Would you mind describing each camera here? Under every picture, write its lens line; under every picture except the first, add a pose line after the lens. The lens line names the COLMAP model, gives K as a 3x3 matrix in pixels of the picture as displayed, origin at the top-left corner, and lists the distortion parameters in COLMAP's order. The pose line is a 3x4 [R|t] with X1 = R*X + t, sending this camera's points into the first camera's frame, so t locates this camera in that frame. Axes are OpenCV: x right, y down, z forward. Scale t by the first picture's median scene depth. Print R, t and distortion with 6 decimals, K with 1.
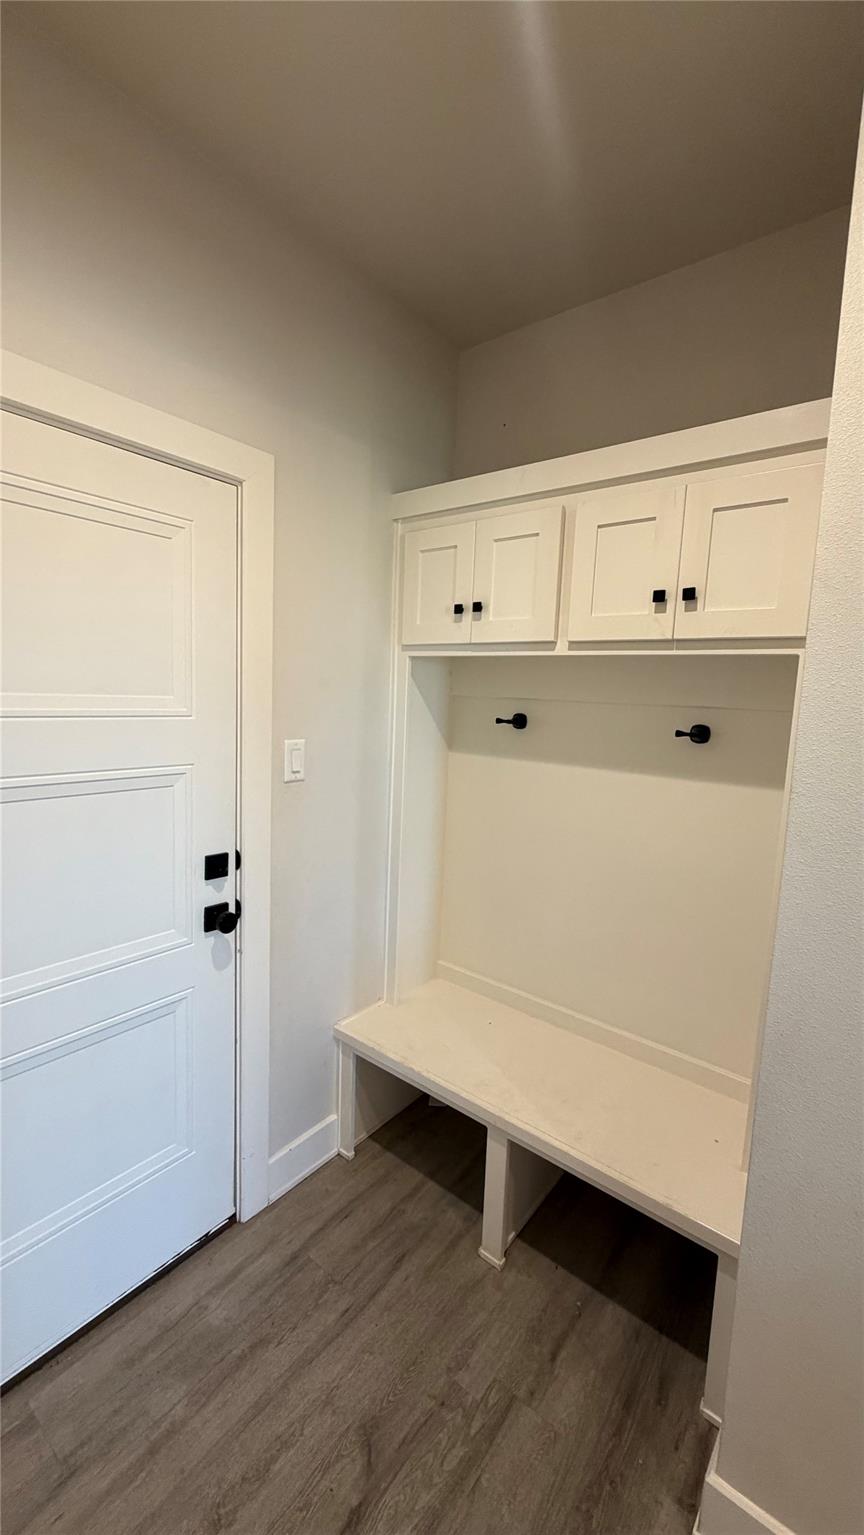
lens RADIAL K [[612.5, 0, 430.9], [0, 612.5, 763.5], [0, 0, 1]] dist [0.000024, -0.000077]
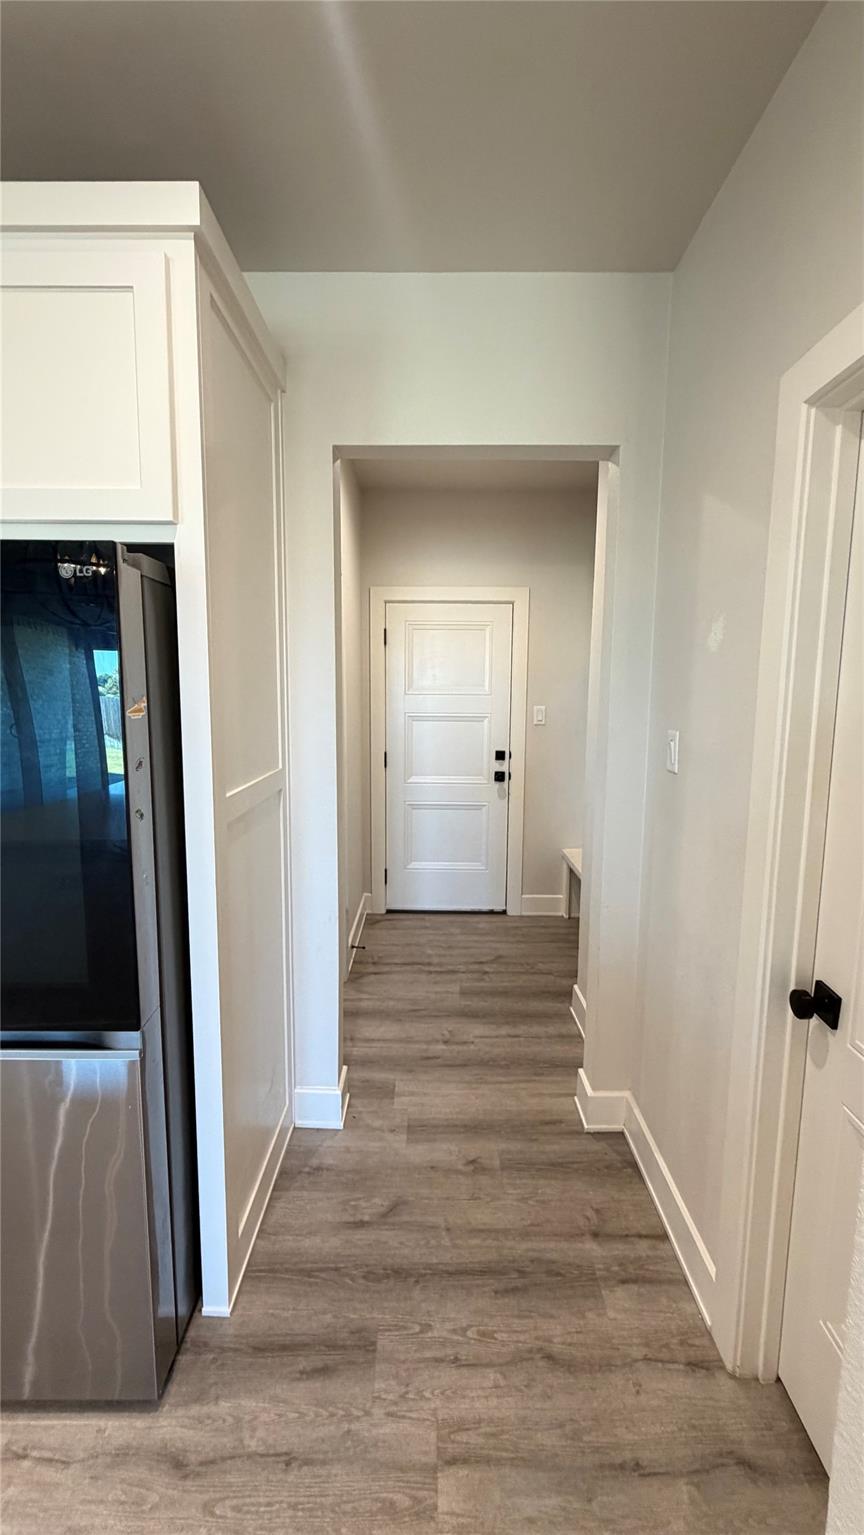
lens RADIAL K [[612.5, 0, 430.9], [0, 612.5, 763.5], [0, 0, 1]] dist [0.000024, -0.000077]
pose [[0.619729, 0.059800, -0.782535, 1.432456], [-0.077460, 0.996885, 0.014836, 0.184691], [0.780984, 0.051421, 0.622430, -0.775306]]
